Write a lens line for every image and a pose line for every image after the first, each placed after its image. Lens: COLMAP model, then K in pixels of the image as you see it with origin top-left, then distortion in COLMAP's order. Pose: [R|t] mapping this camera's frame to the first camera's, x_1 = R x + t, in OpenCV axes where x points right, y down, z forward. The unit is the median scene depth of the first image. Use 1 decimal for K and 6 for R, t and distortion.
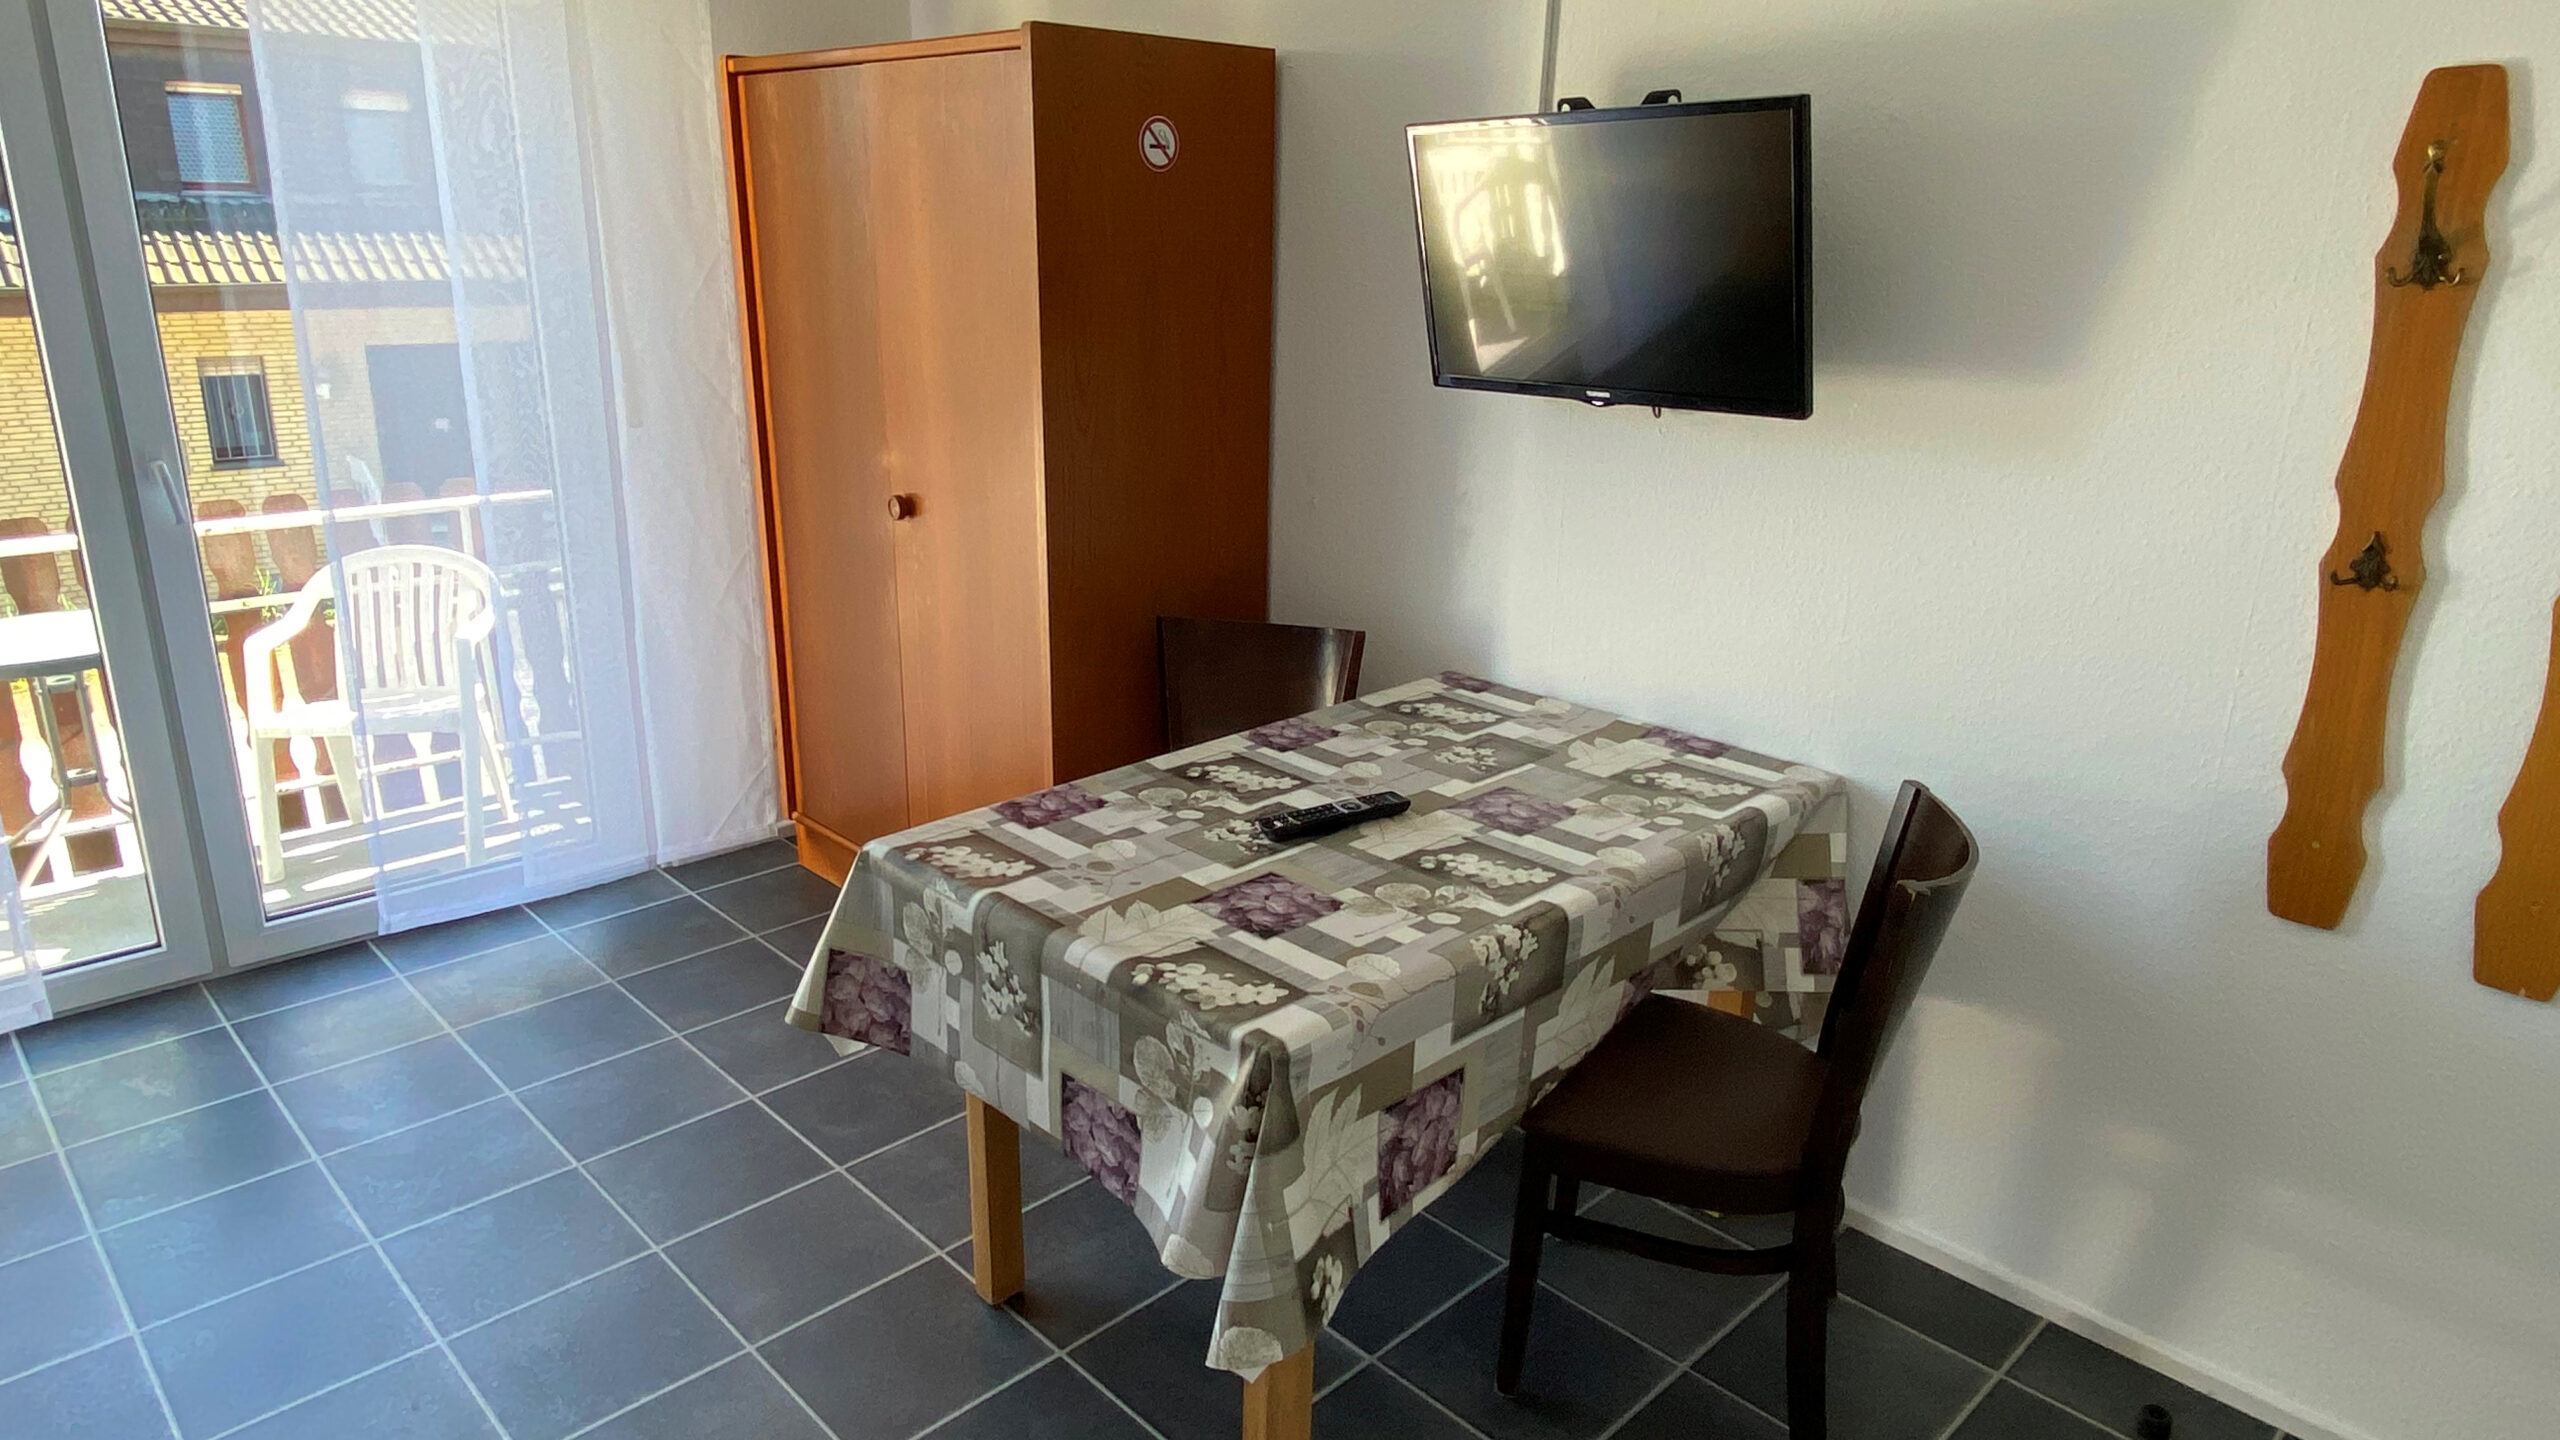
lens RADIAL K [[1560.9, 0, 1276.7], [0, 1560.9, 668.0], [0, 0, 1]] dist [-0.000709, -0.000498]
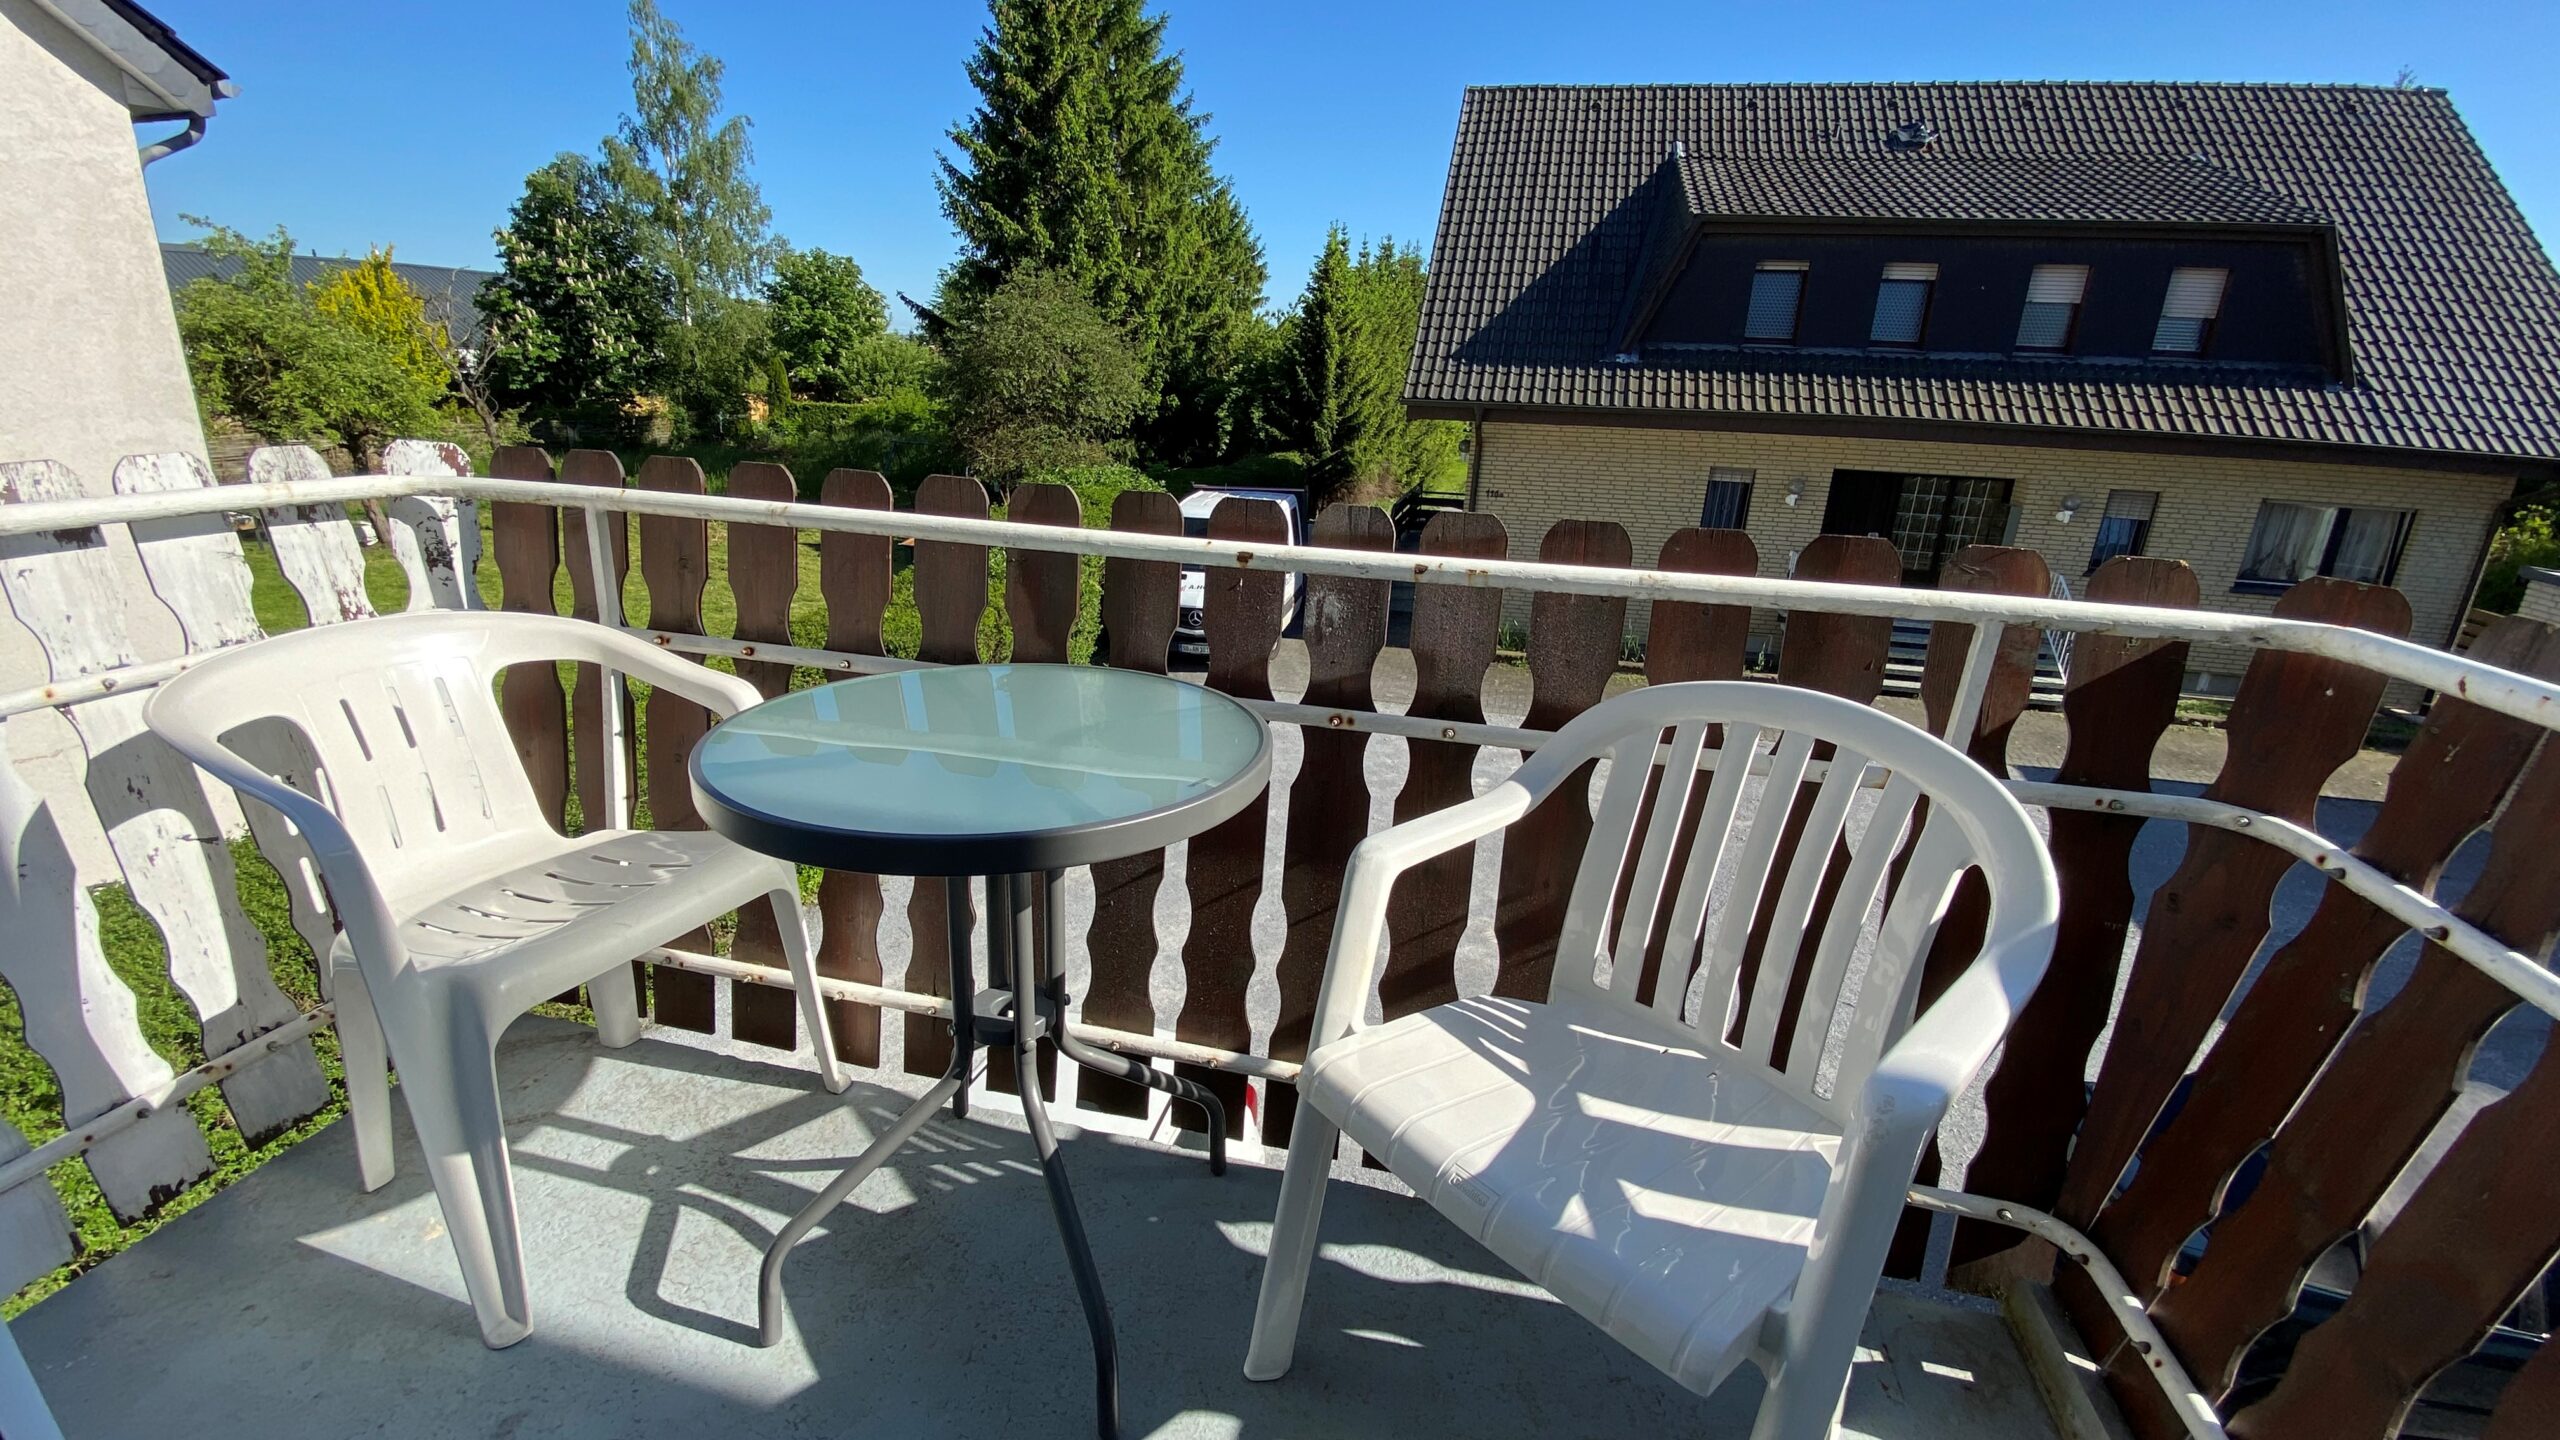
lens RADIAL K [[995.9, 0, 1280.0], [0, 995.9, 720.0], [0, 0, 1]] dist [0.000104, -0.000046]
pose [[0.525113, 0.269004, -0.807399, -0.575718], [-0.256449, 0.954647, 0.151274, -0.100718], [0.811474, 0.127621, 0.570283, 1.017665]]
